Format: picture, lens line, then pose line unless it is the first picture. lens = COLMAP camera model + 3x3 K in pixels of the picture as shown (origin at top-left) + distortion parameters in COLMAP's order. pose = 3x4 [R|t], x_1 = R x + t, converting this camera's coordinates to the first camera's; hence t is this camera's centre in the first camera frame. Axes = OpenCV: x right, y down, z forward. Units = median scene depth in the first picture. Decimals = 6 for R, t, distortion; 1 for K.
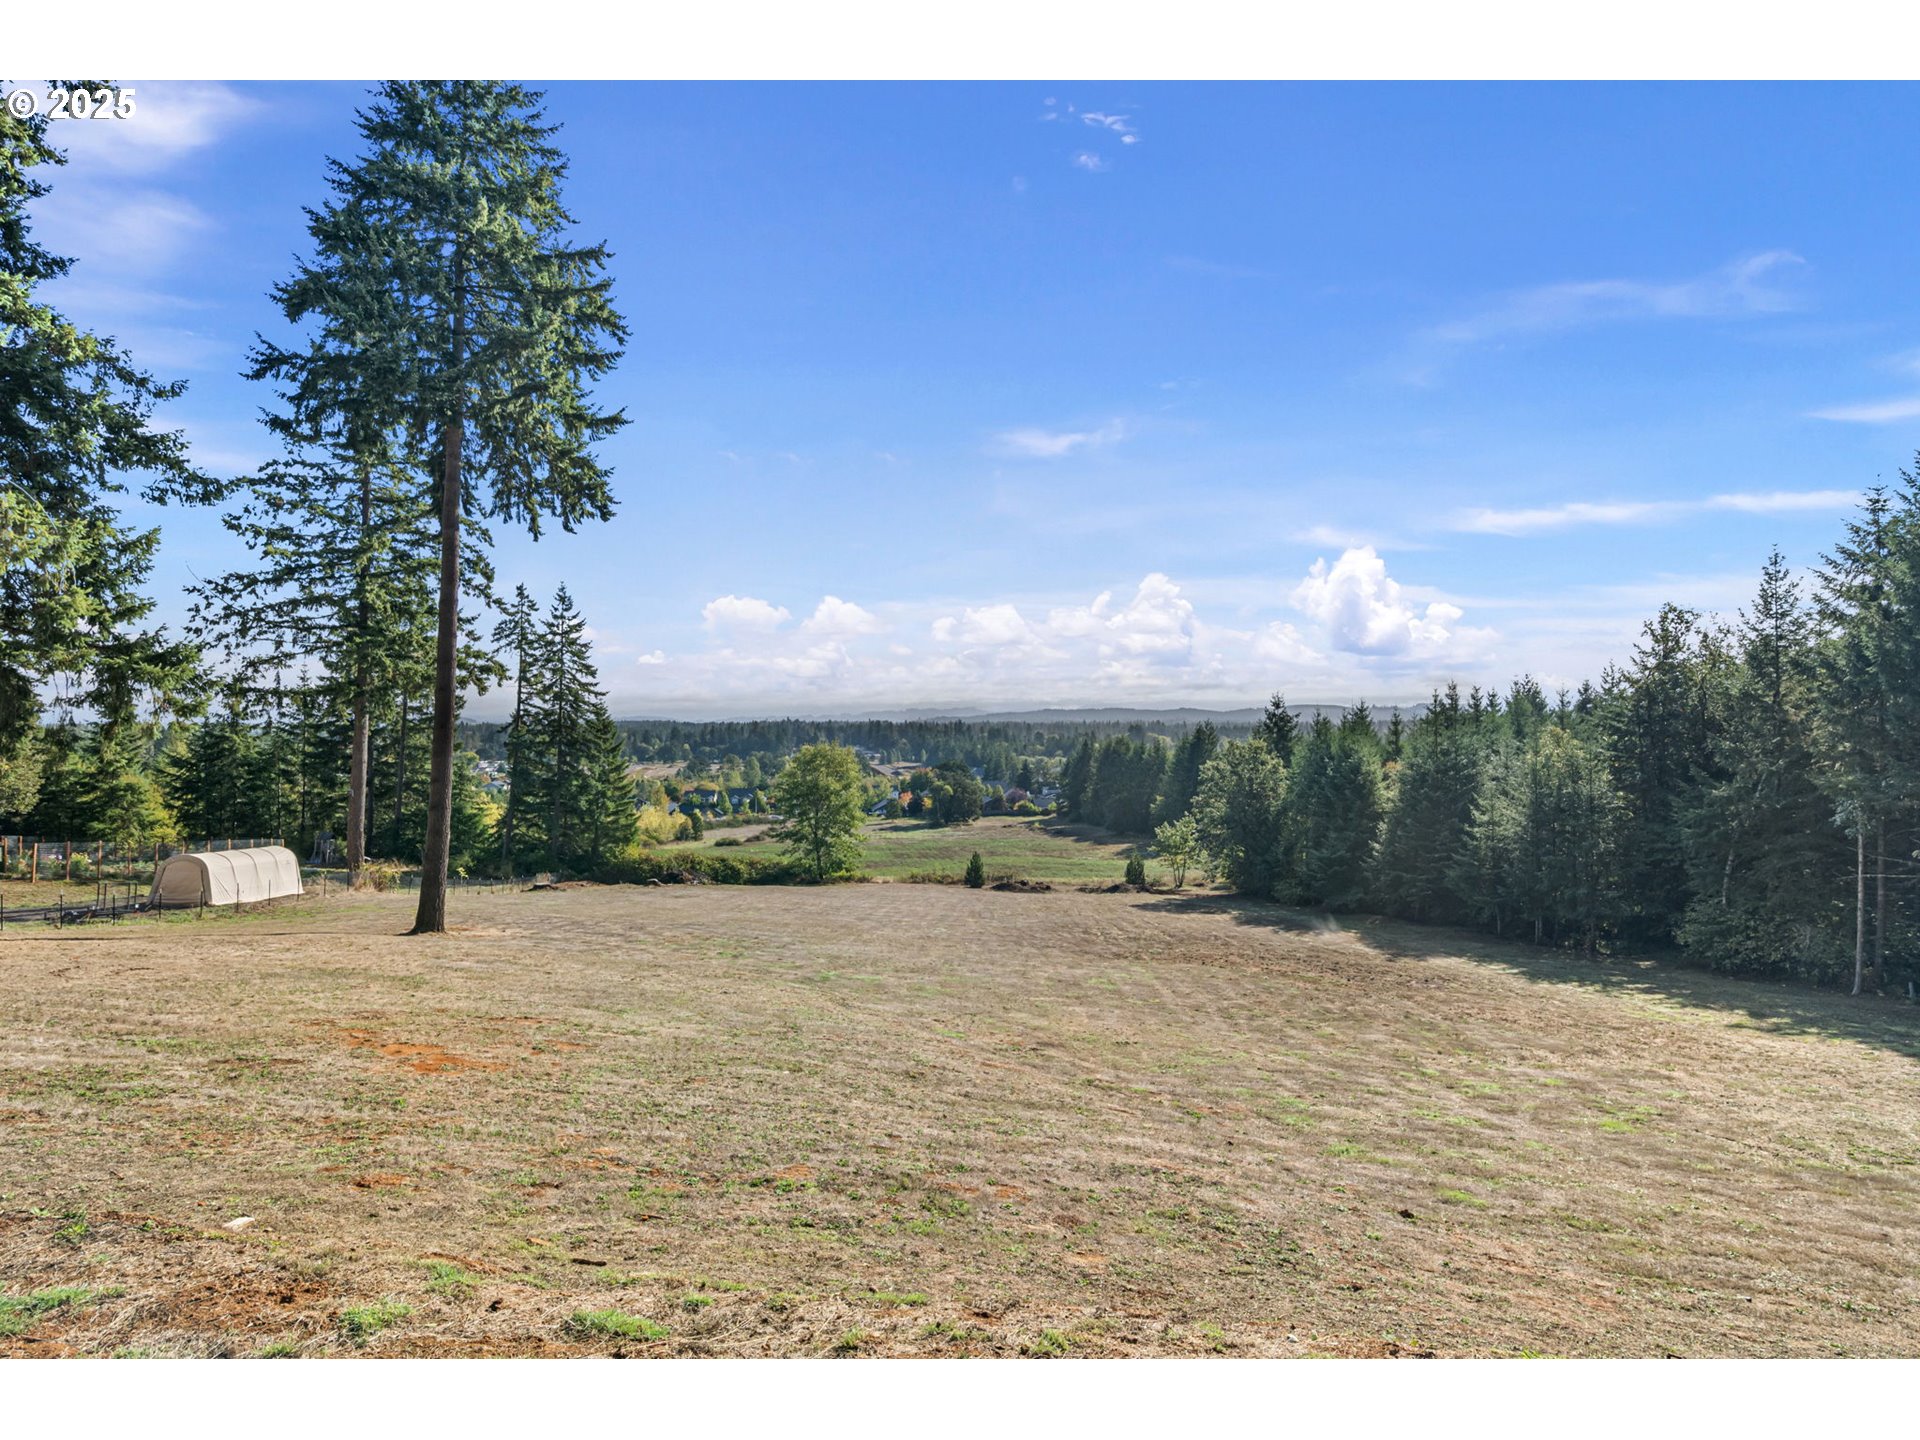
lens RADIAL K [[936.2, 0, 960.9], [0, 936.2, 712.2], [0, 0, 1]] dist [-0.000807, -0.000592]
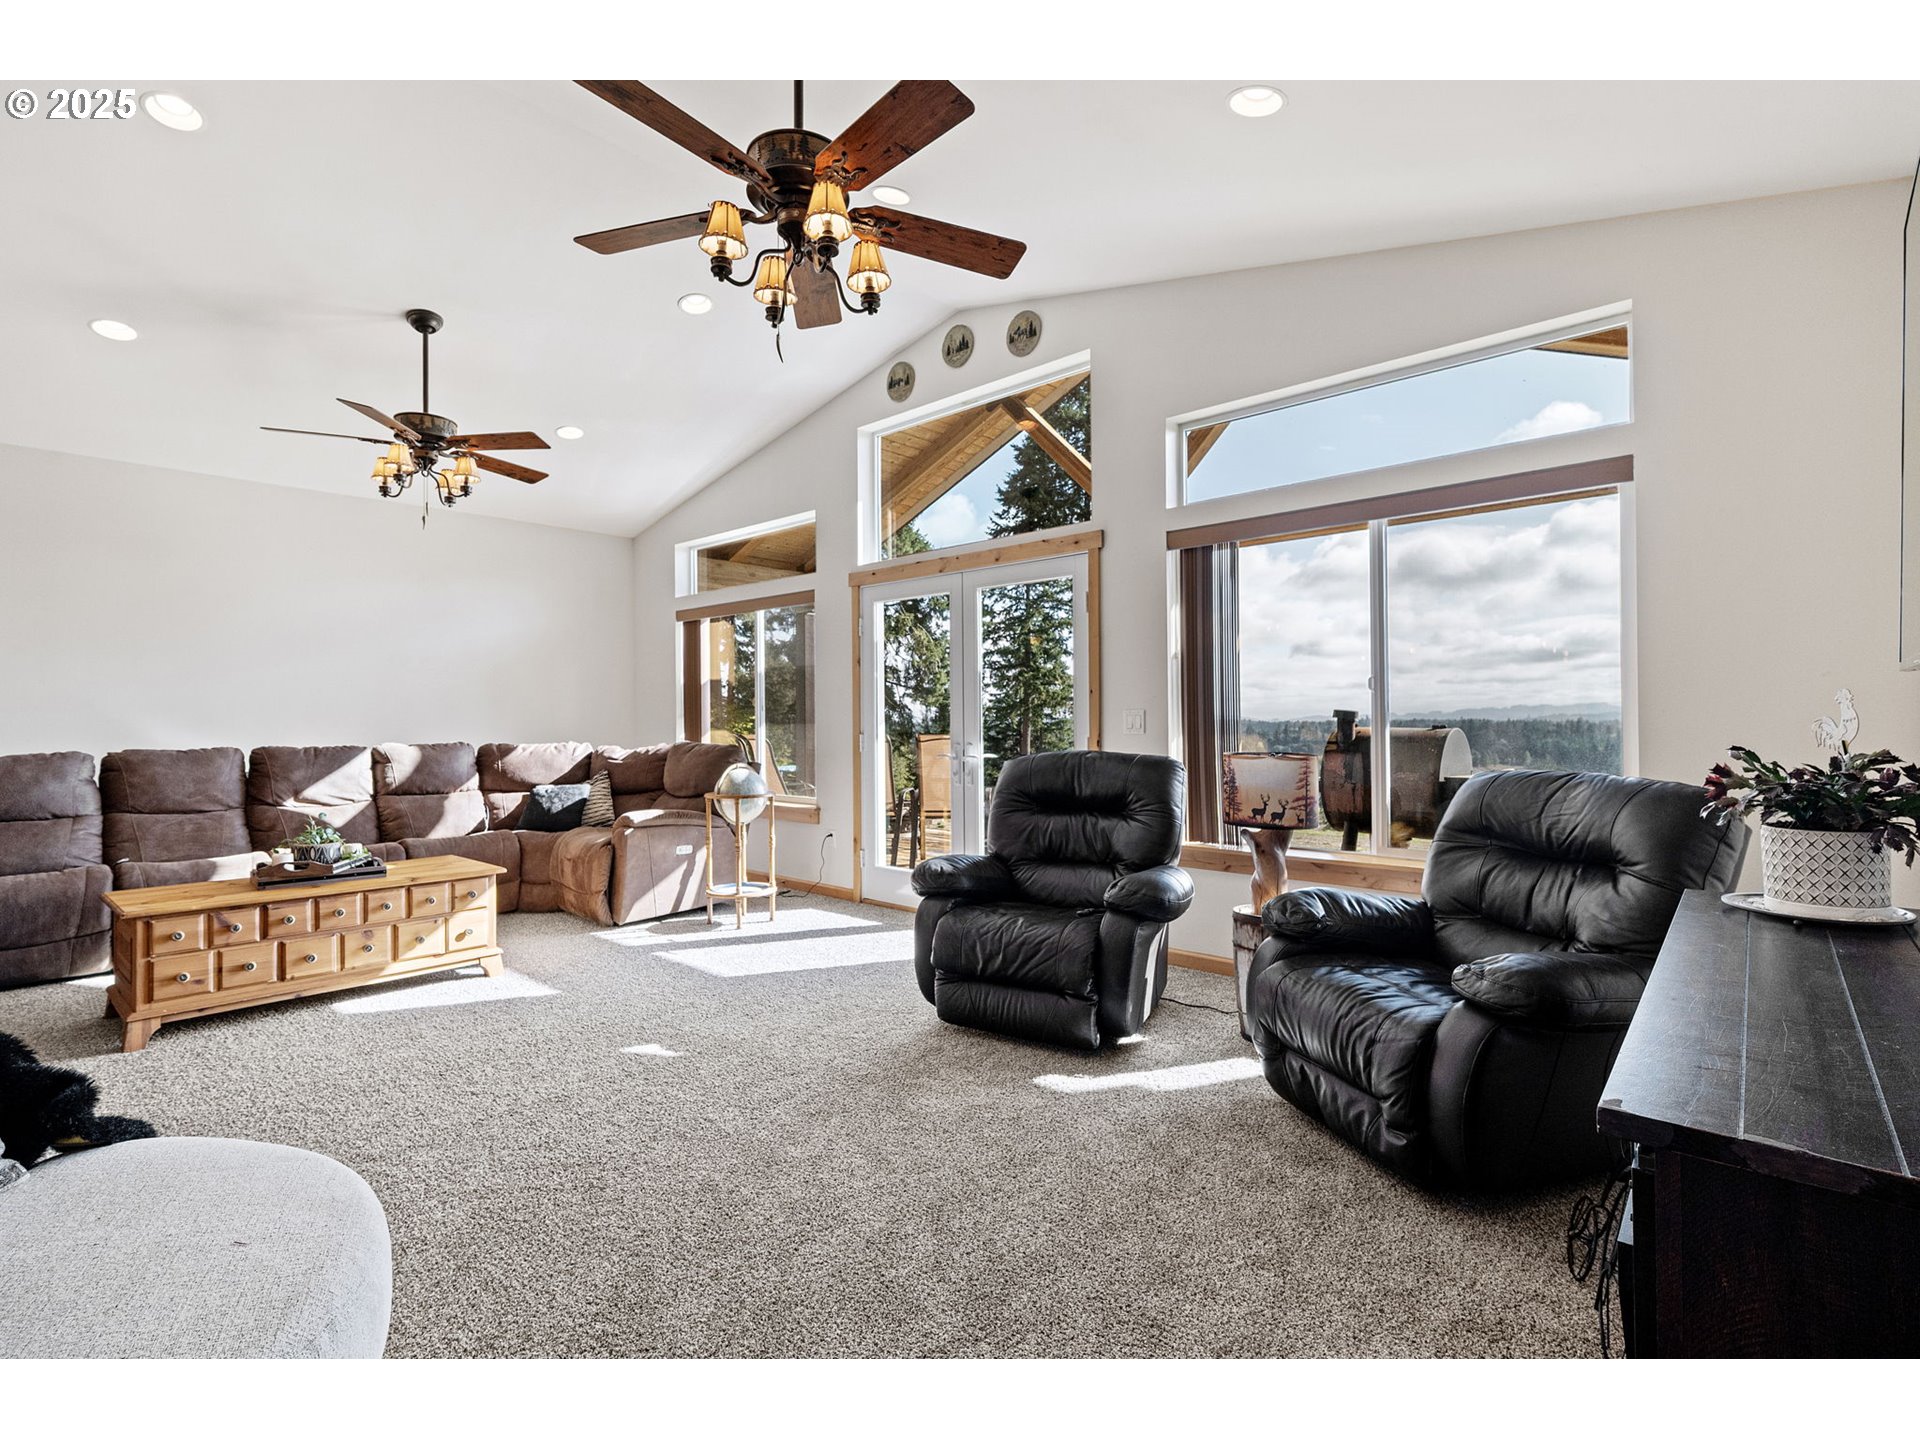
lens RADIAL K [[904.3, 0, 963.1], [0, 904.3, 717.2], [0, 0, 1]] dist [-0.000557, -0.000052]
pose [[0.822366, -0.004961, -0.568937, 0.075148], [0.008708, 0.999955, 0.003868, -0.007336], [0.568892, -0.008135, 0.822372, -0.173733]]
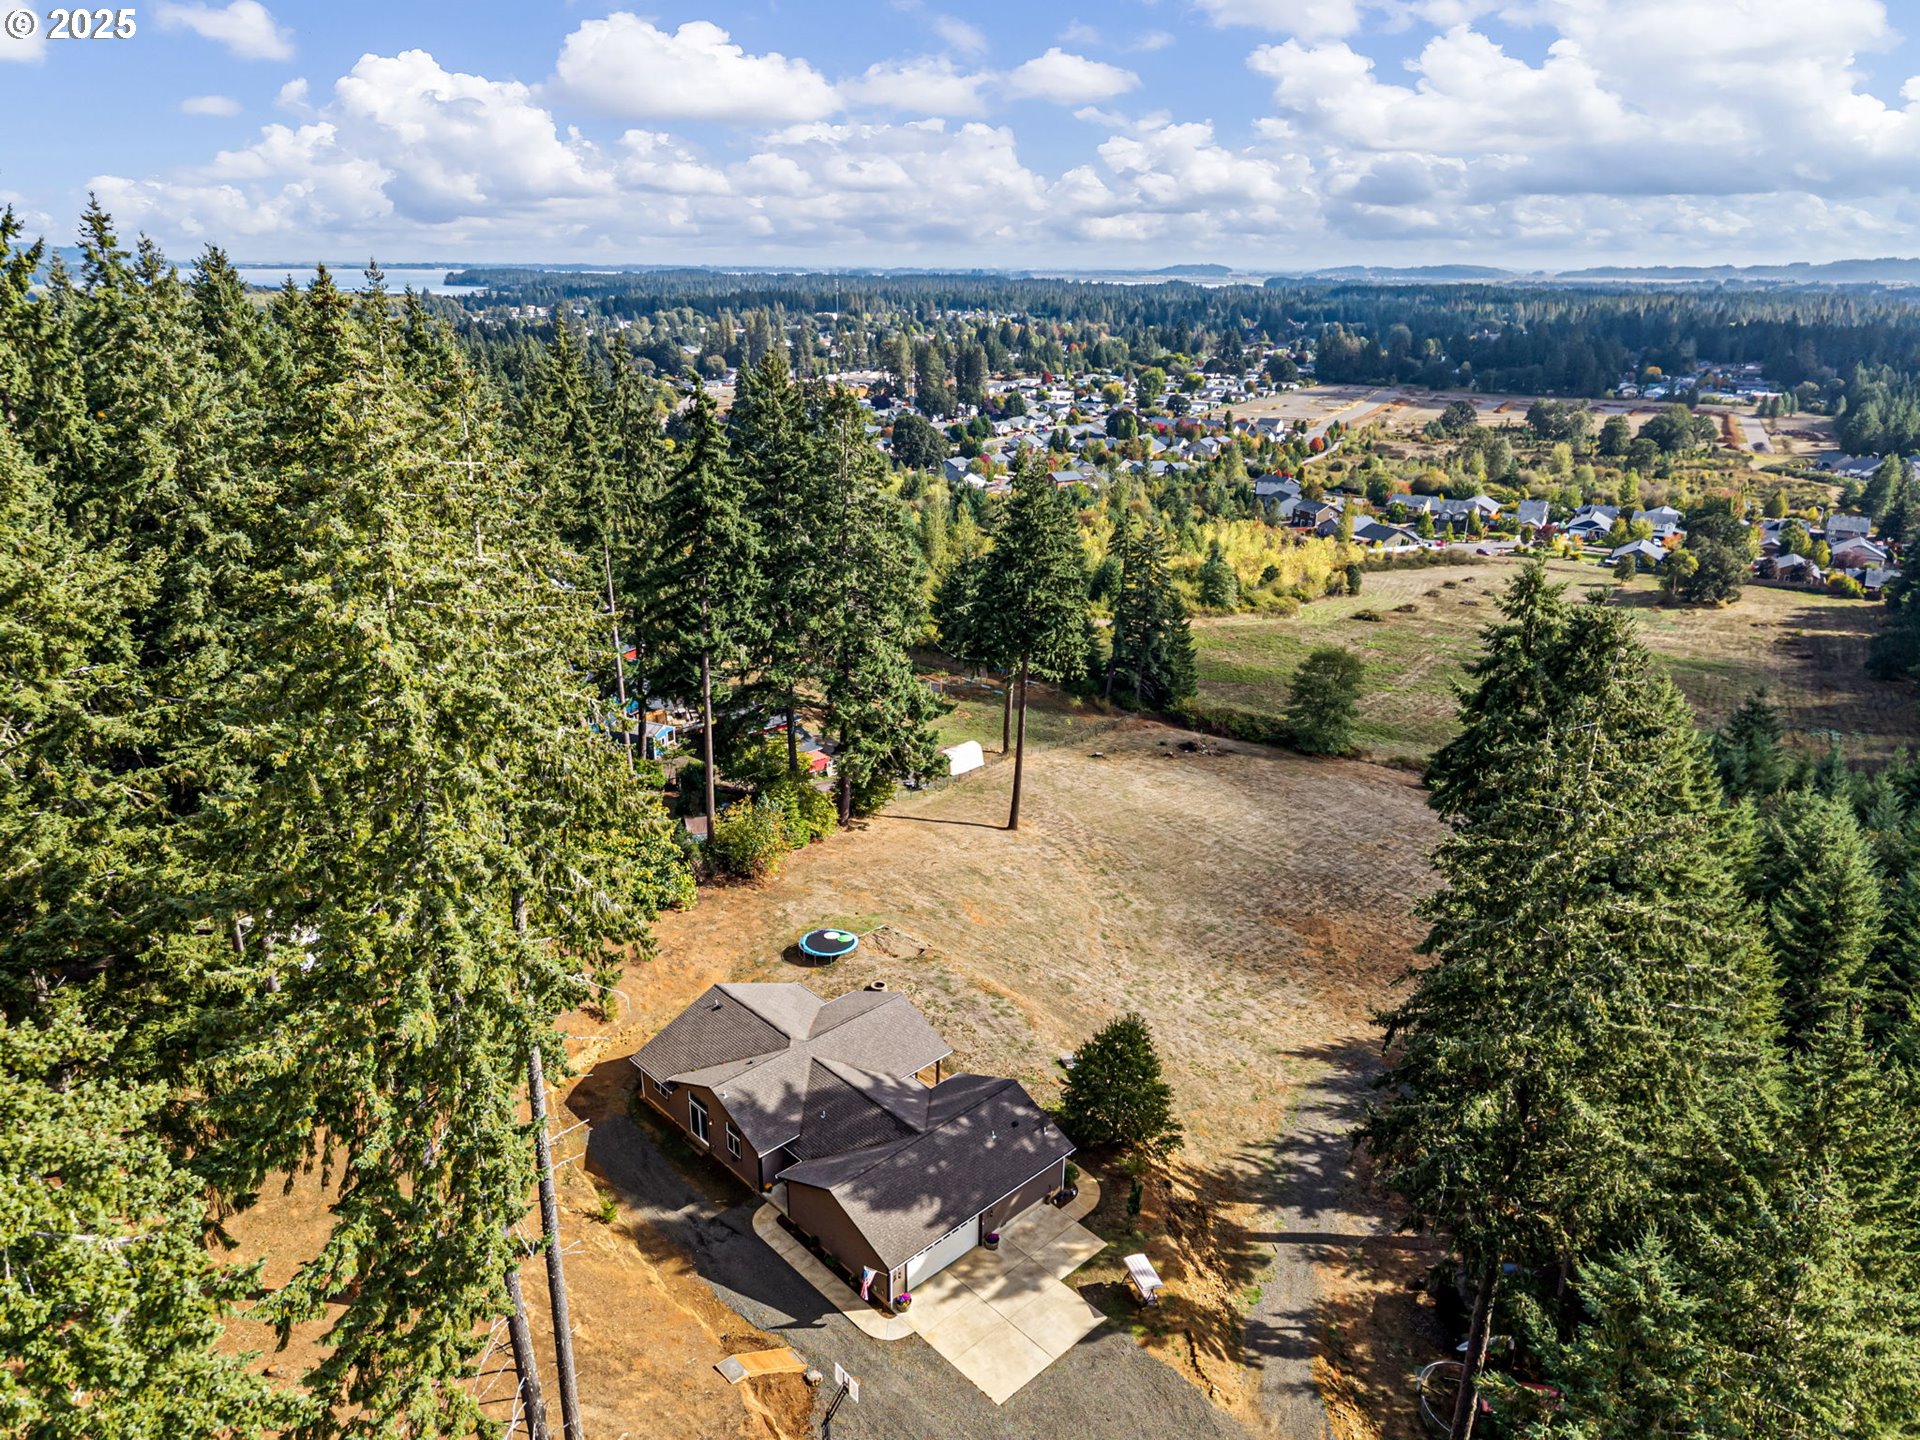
lens RADIAL K [[1288.5, 0, 960.0], [0, 1288.5, 720.0], [0, 0, 1]] dist [0.052553, -0.081583]
pose [[0.780330, 0.220099, -0.585356, 0.530300], [-0.006045, 0.938629, 0.344874, -0.502383], [0.625339, -0.265577, 0.733771, -0.648023]]
